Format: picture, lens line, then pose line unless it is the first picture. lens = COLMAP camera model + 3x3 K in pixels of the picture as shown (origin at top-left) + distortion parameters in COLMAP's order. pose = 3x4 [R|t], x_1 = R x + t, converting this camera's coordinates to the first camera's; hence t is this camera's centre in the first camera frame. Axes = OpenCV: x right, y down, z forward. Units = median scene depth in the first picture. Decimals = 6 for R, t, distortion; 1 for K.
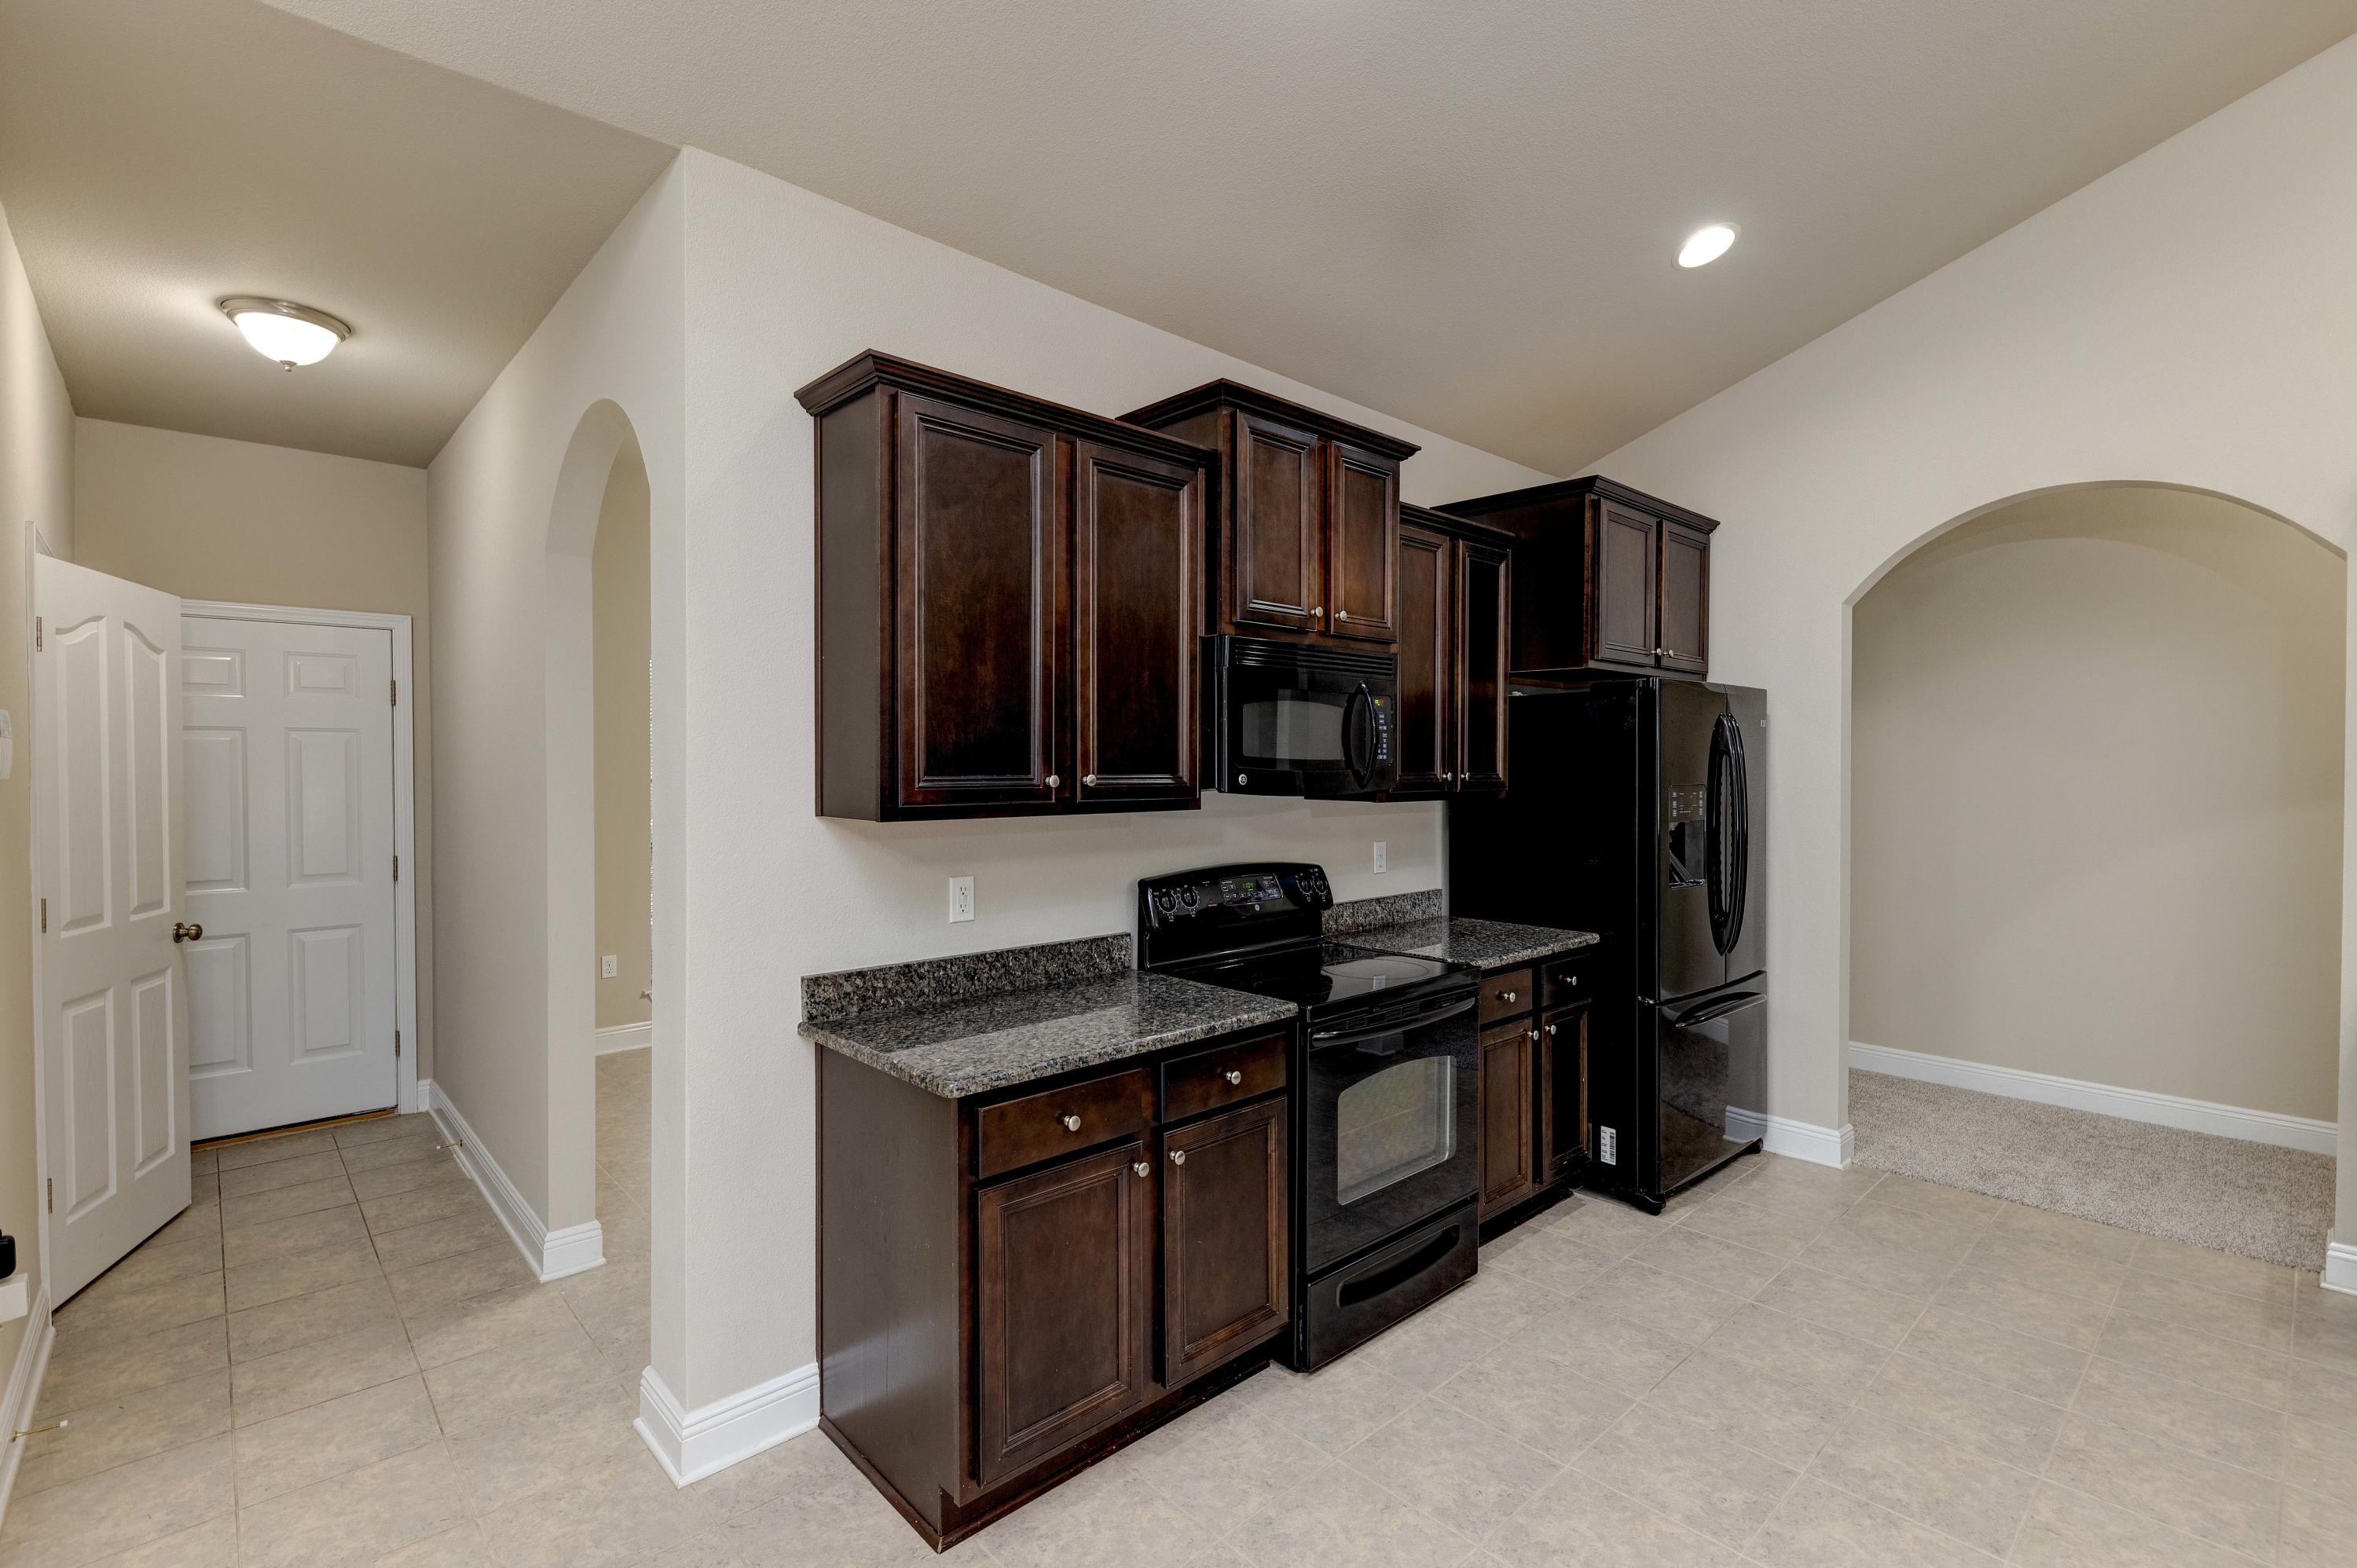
lens RADIAL K [[1059.0, 0, 1179.4], [0, 1059.0, 779.0], [0, 0, 1]] dist [0.004221, -0.002828]
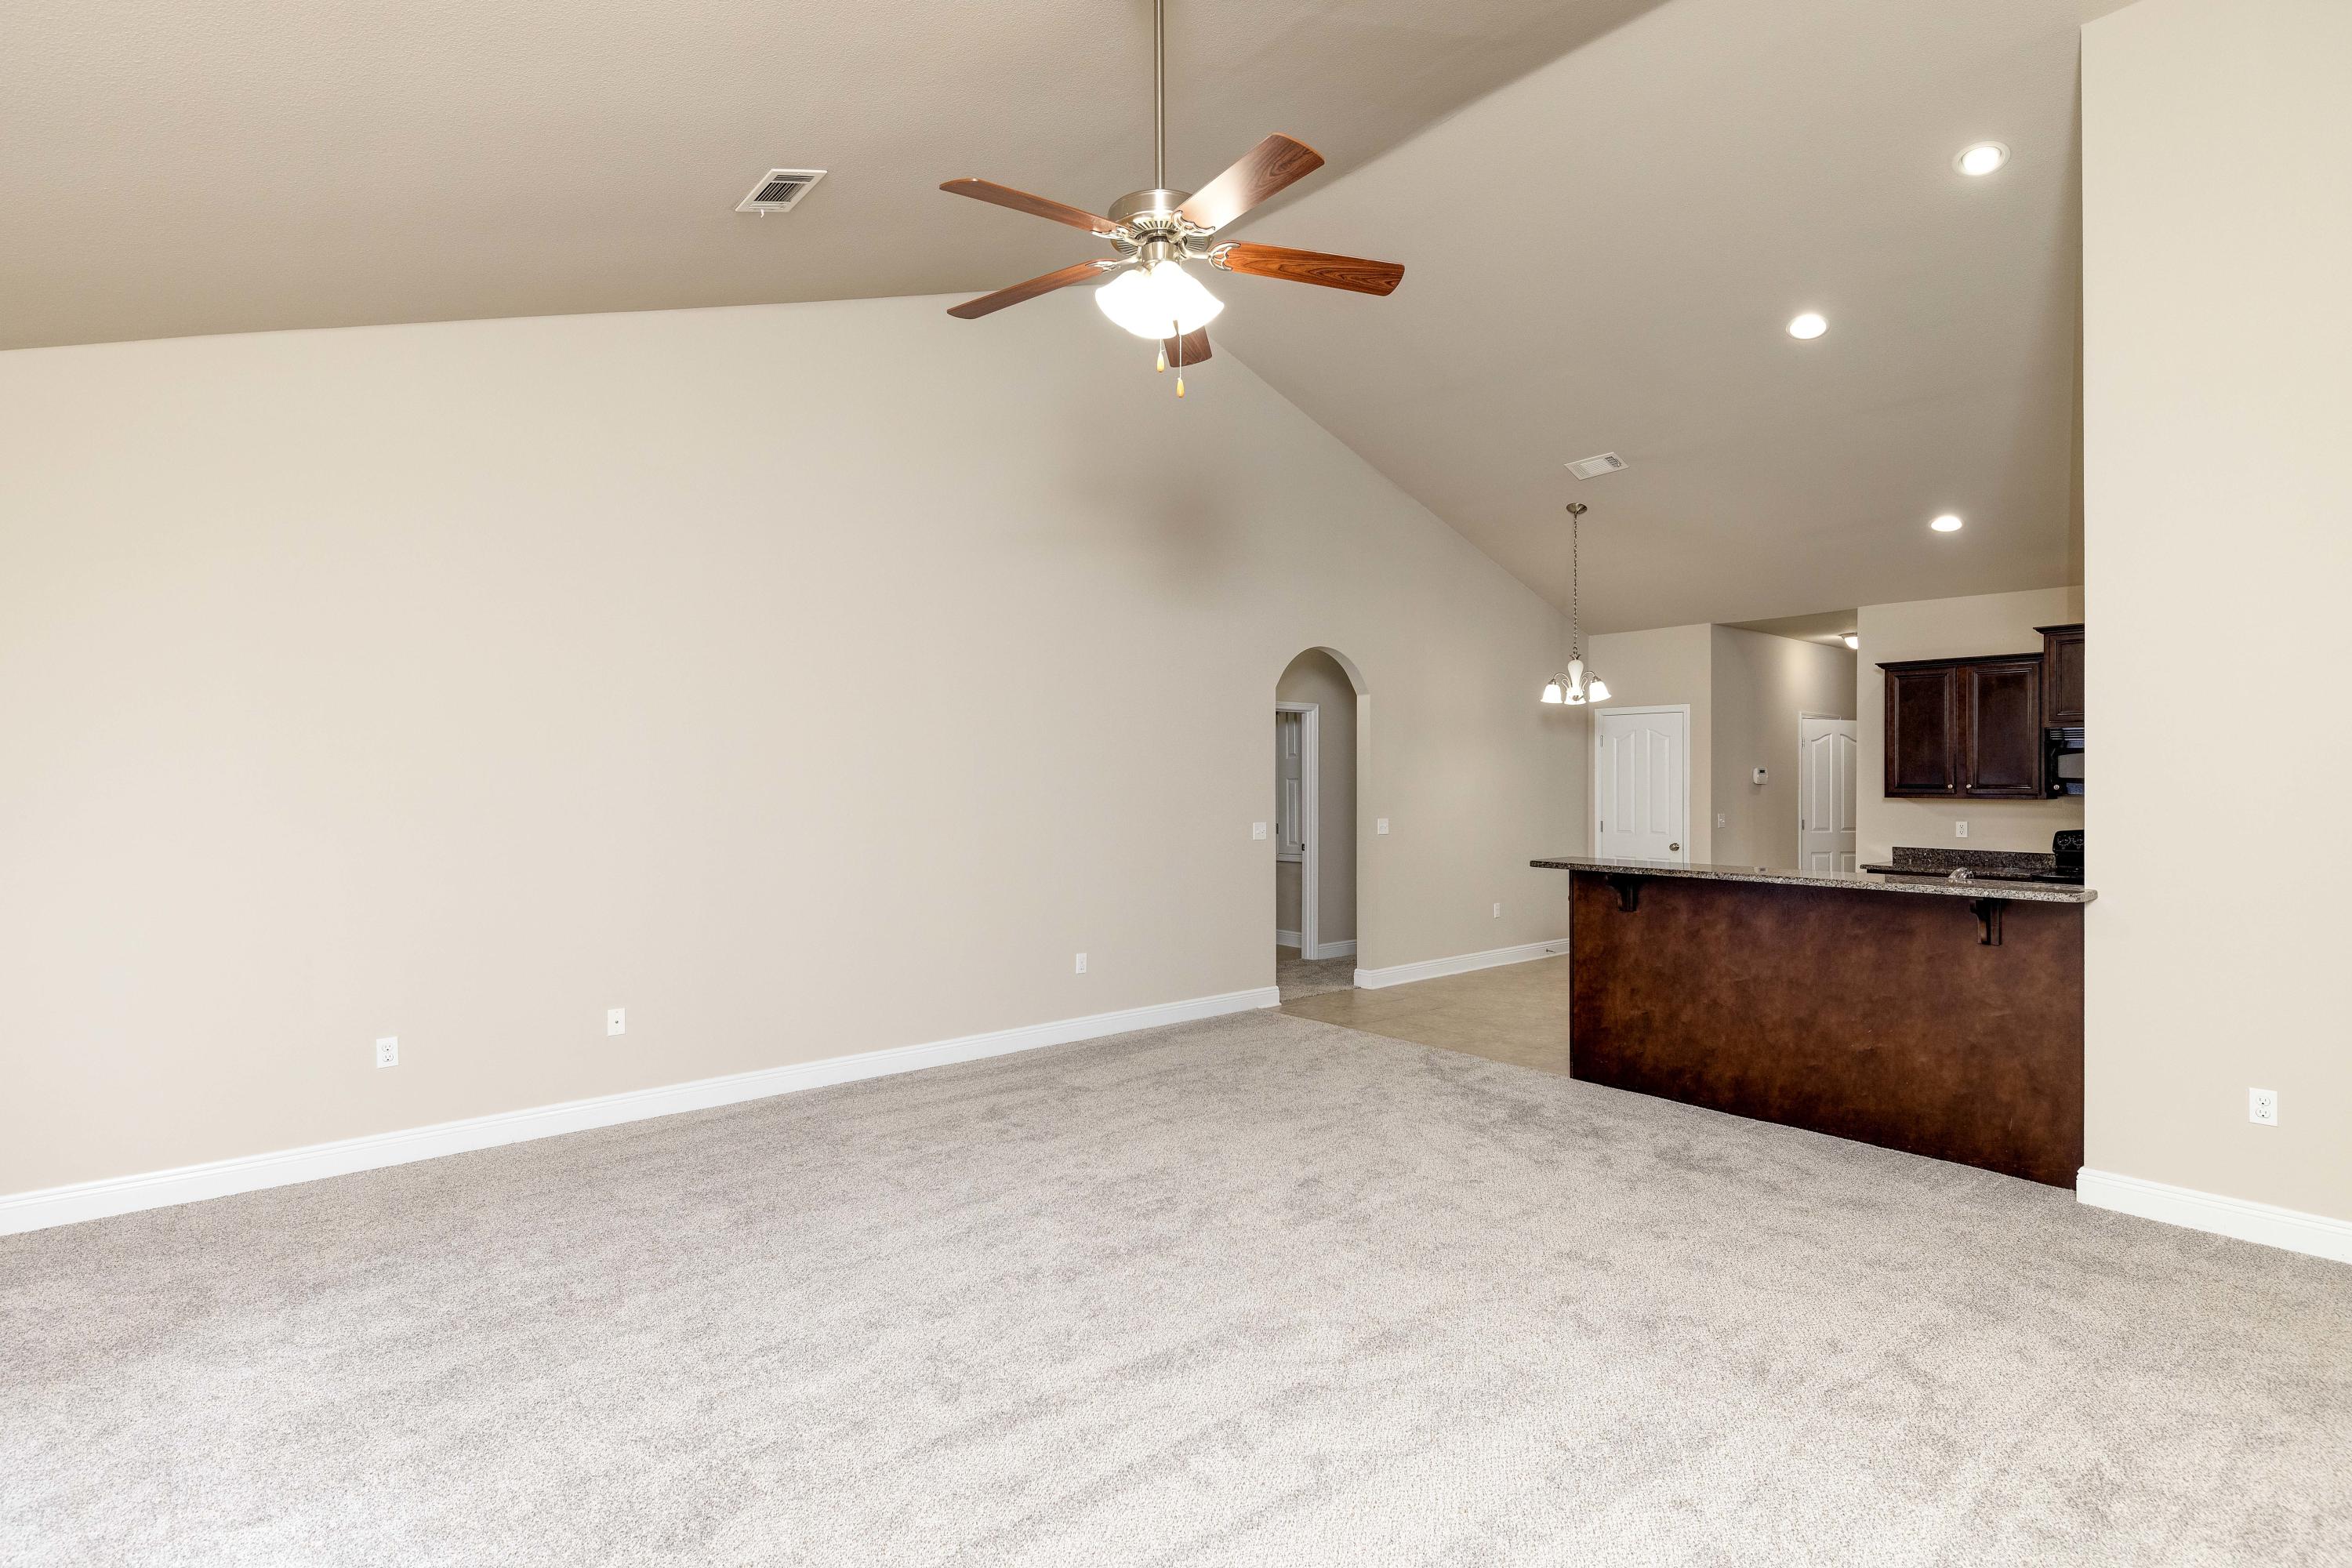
lens RADIAL K [[1142.9, 0, 1183.2], [0, 1142.9, 776.4], [0, 0, 1]] dist [0.006311, 0.001004]
pose [[-0.043065, -0.003042, -0.999068, 2.525734], [-0.015678, 0.999874, -0.002368, 0.012085], [0.998949, 0.015561, -0.043107, -0.789793]]
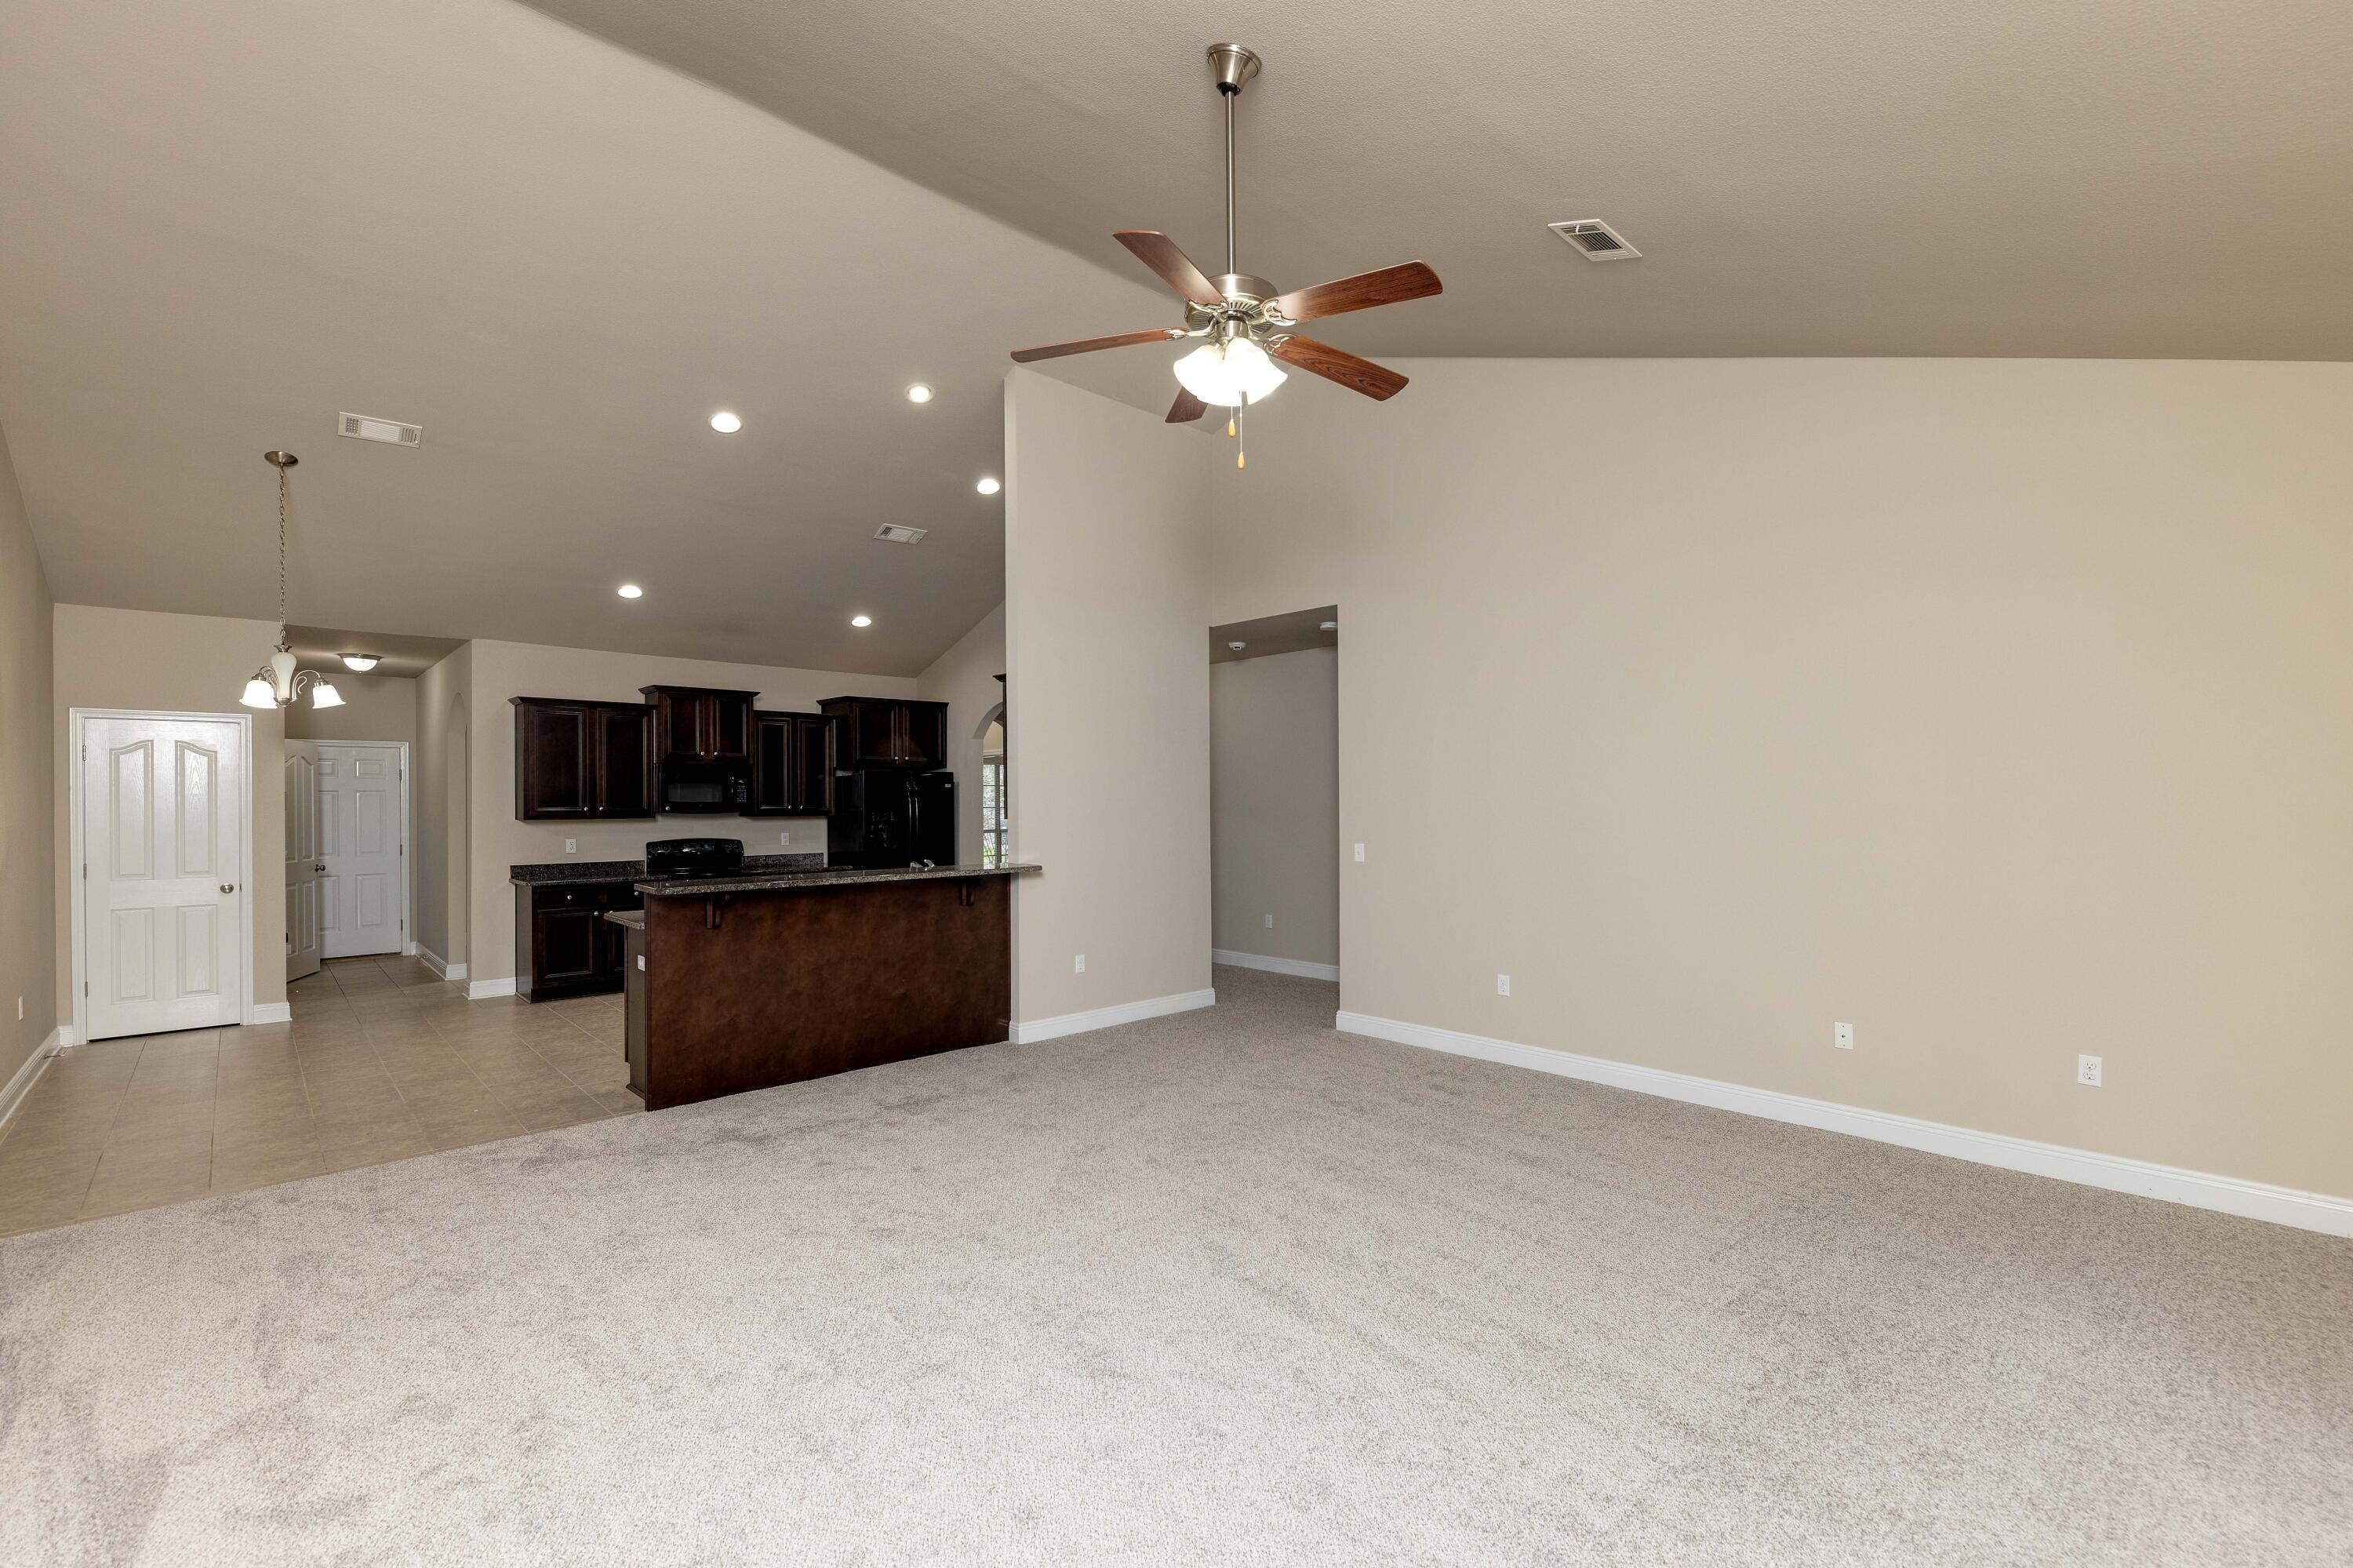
lens RADIAL K [[1001.7, 0, 1189.5], [0, 1001.7, 803.2], [0, 0, 1]] dist [0.004444, -0.002000]
pose [[0.999921, -0.005479, 0.011347, 1.460709], [0.005615, 0.999912, -0.012001, 0.026301], [-0.011281, 0.012064, 0.999864, -1.847228]]
